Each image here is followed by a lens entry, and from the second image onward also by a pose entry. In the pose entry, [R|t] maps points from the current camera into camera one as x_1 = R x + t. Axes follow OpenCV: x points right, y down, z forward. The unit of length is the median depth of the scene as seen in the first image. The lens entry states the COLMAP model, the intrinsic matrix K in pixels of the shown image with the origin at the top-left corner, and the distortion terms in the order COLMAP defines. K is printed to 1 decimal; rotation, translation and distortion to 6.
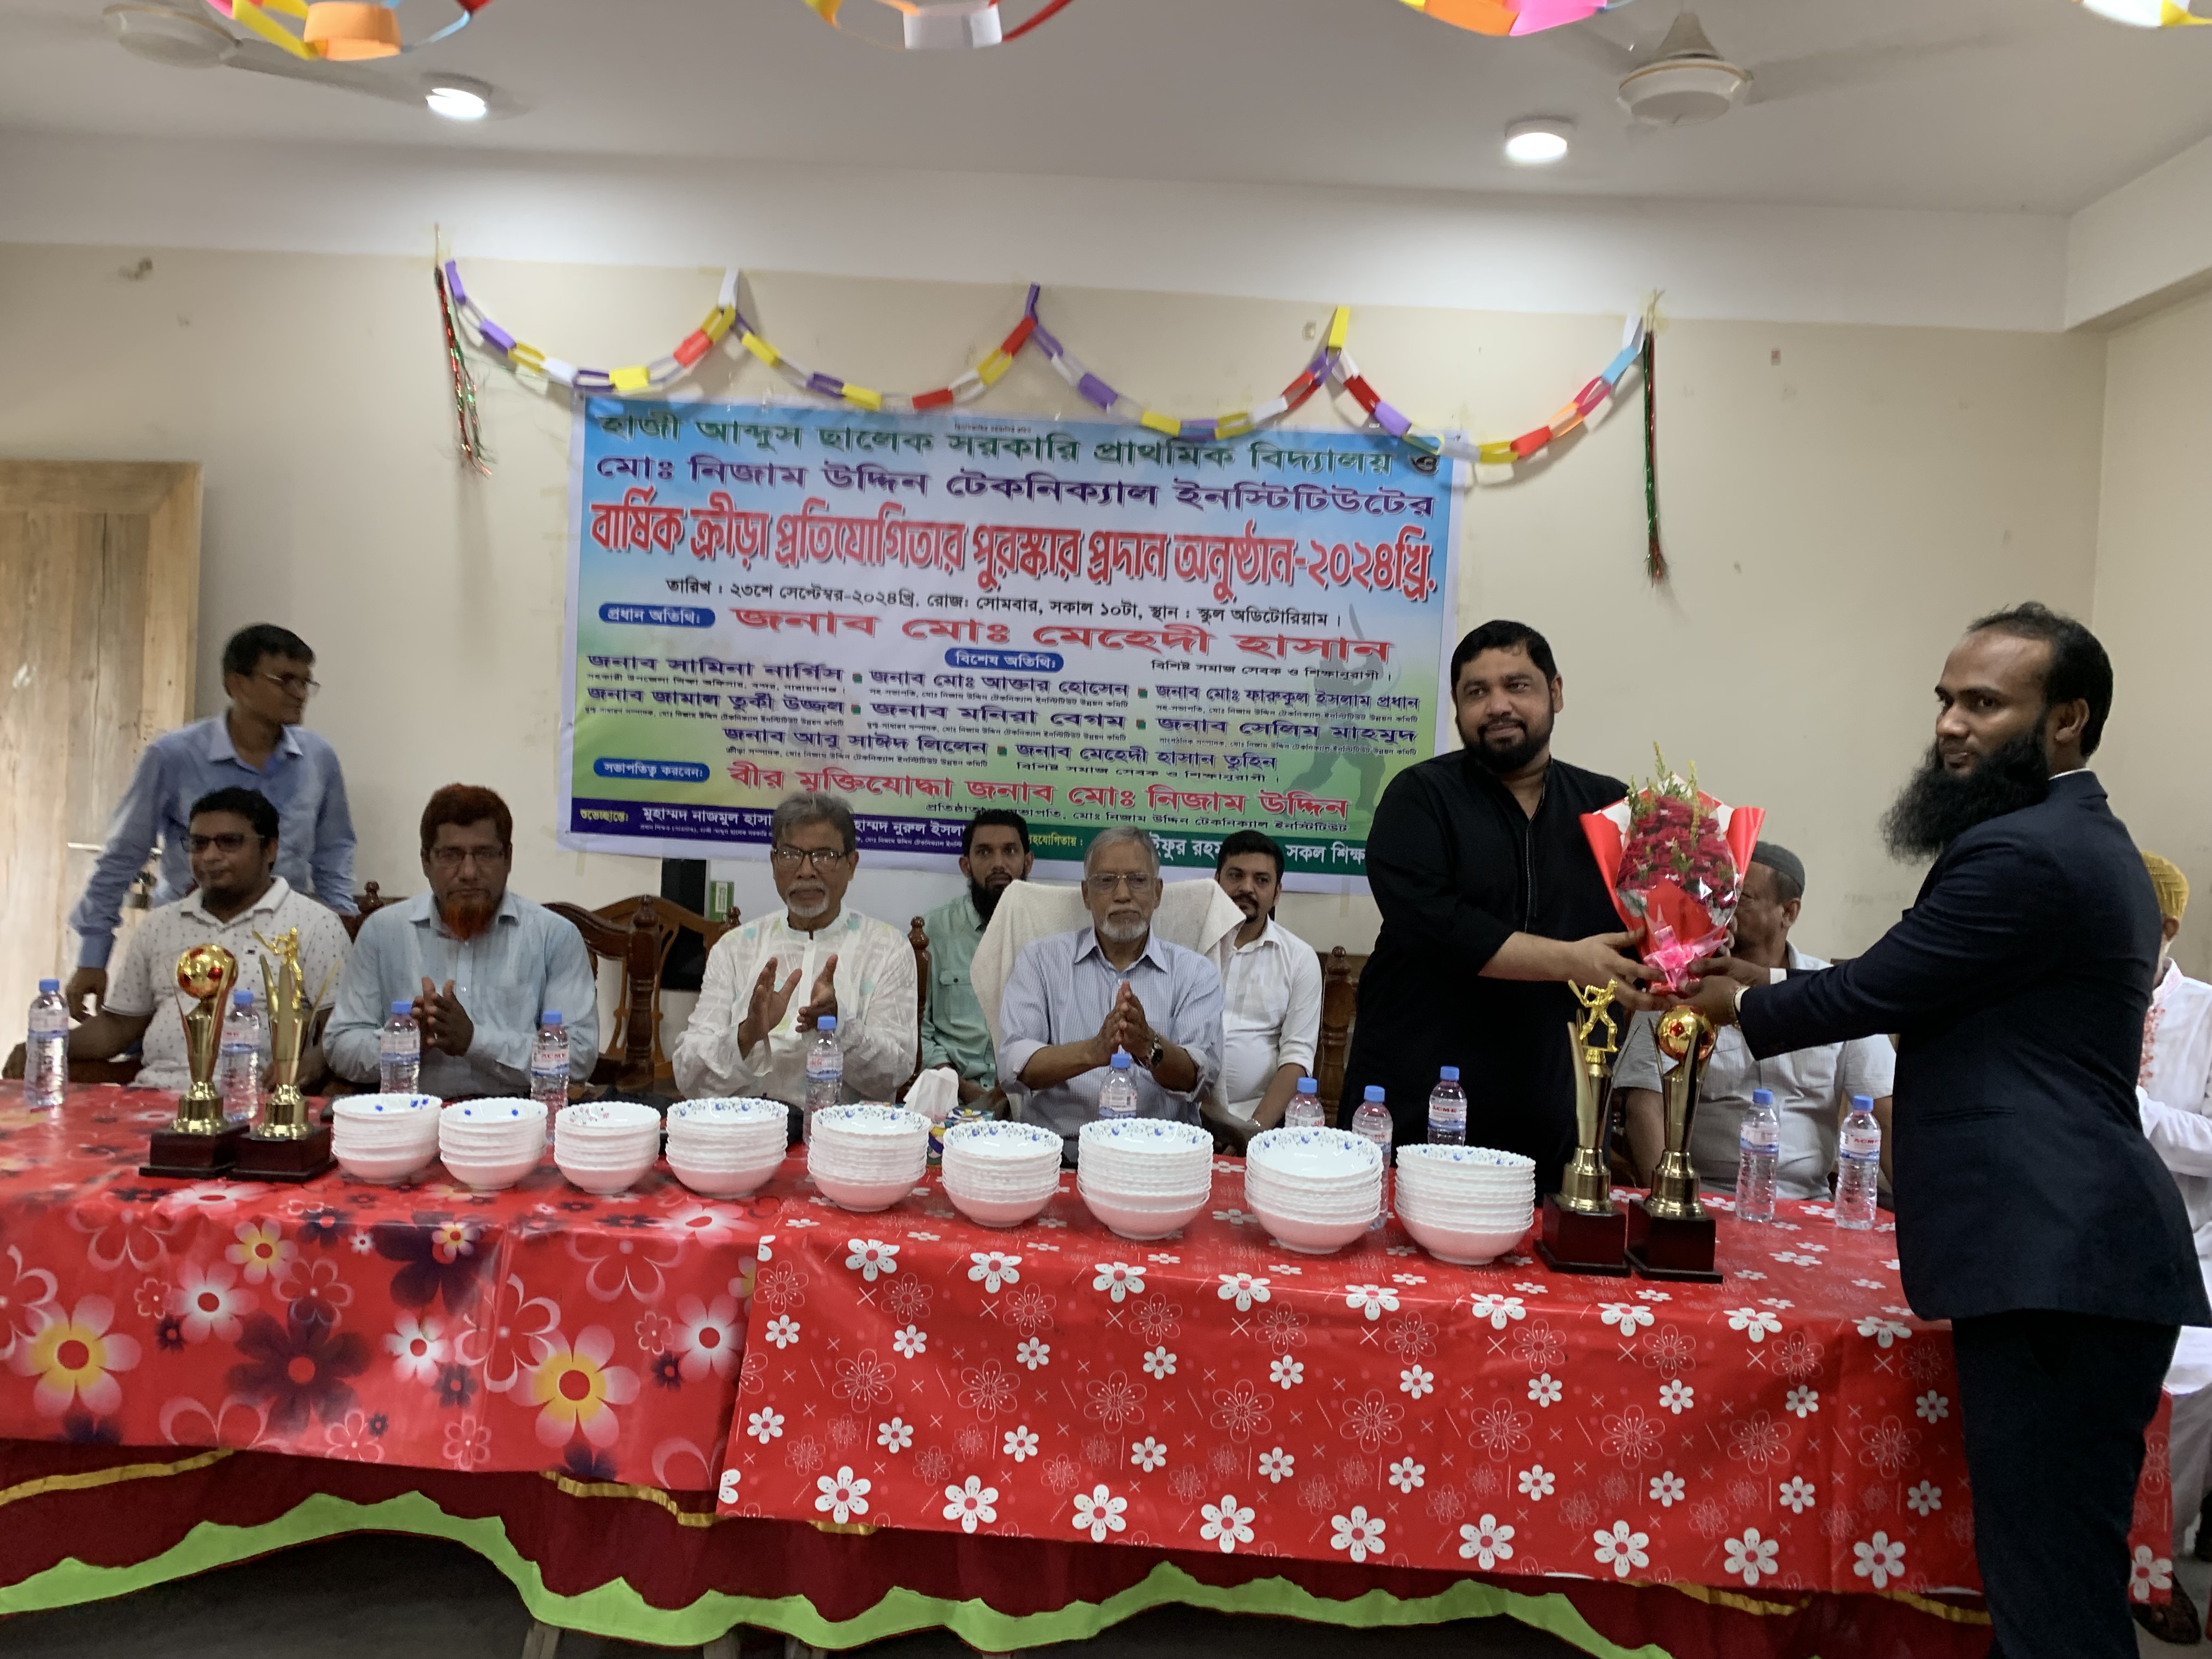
lens RADIAL K [[1692.8, 0, 1101.8], [0, 1692.8, 808.4], [0, 0, 1]] dist [0.040833, -0.052778]
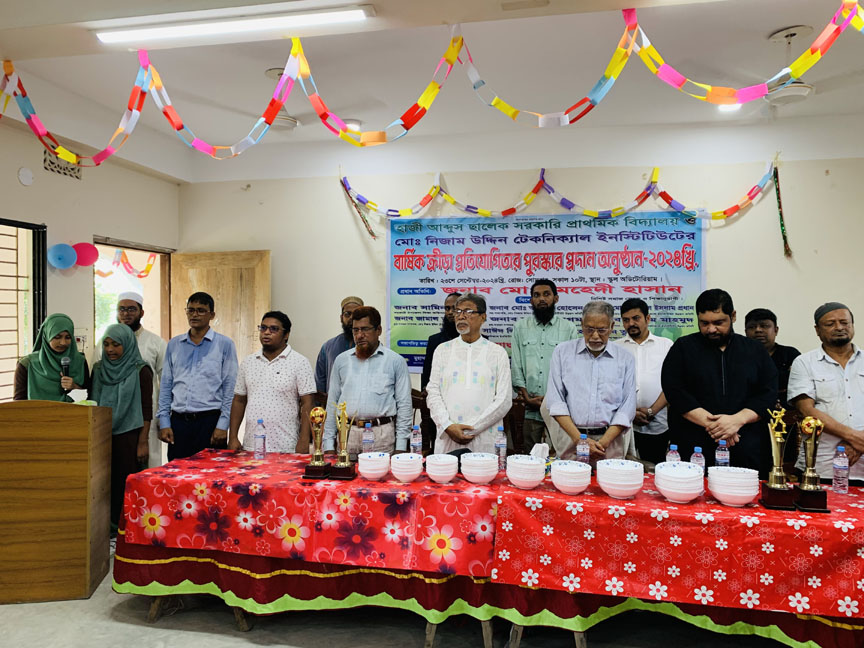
lens RADIAL K [[661.2, 0, 430.8], [0, 661.2, 327.8], [0, 0, 1]] dist [0.040833, -0.052778]
pose [[0.985737, -0.044485, -0.162305, -0.055440], [0.039776, 0.998691, -0.032149, -0.012660], [0.163522, 0.025235, 0.986217, -0.120940]]
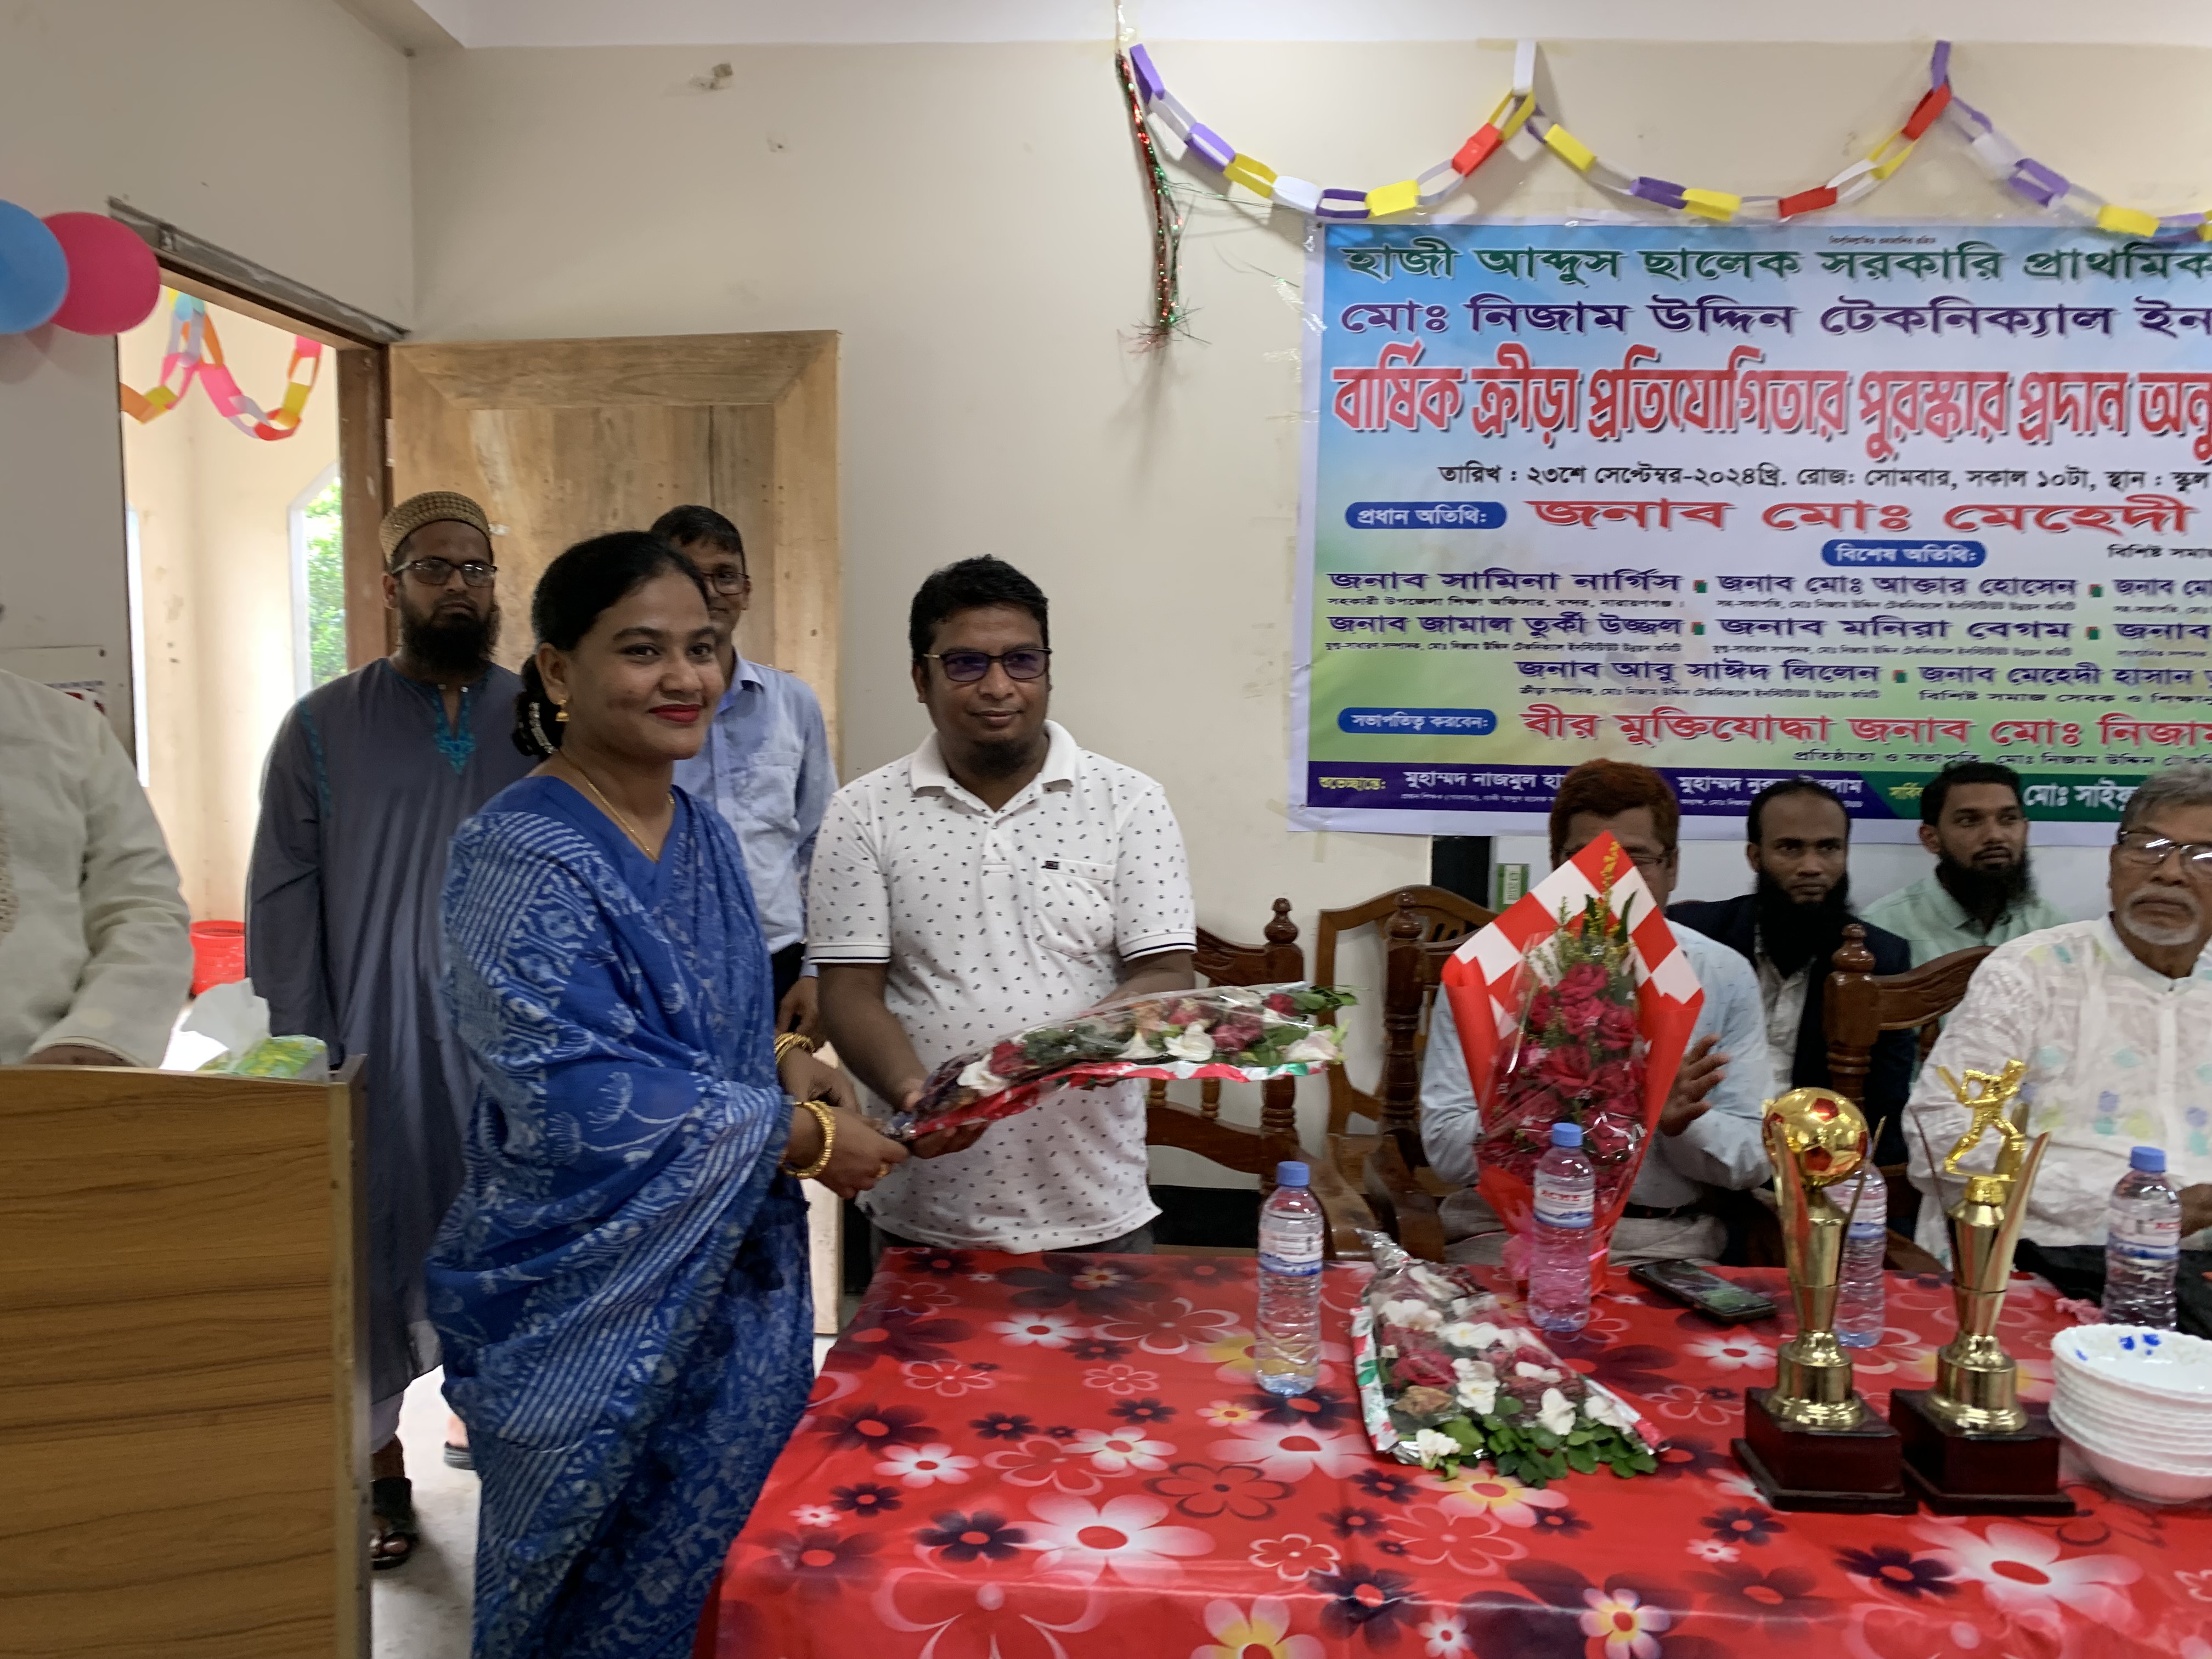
lens RADIAL K [[1692.8, 0, 1067.7], [0, 1692.8, 801.9], [0, 0, 1]] dist [0.040833, -0.052778]
pose [[0.999208, -0.039298, -0.006239, -0.424613], [0.039542, 0.998185, 0.045416, -0.027534], [0.004443, -0.045627, 0.998949, 0.245454]]
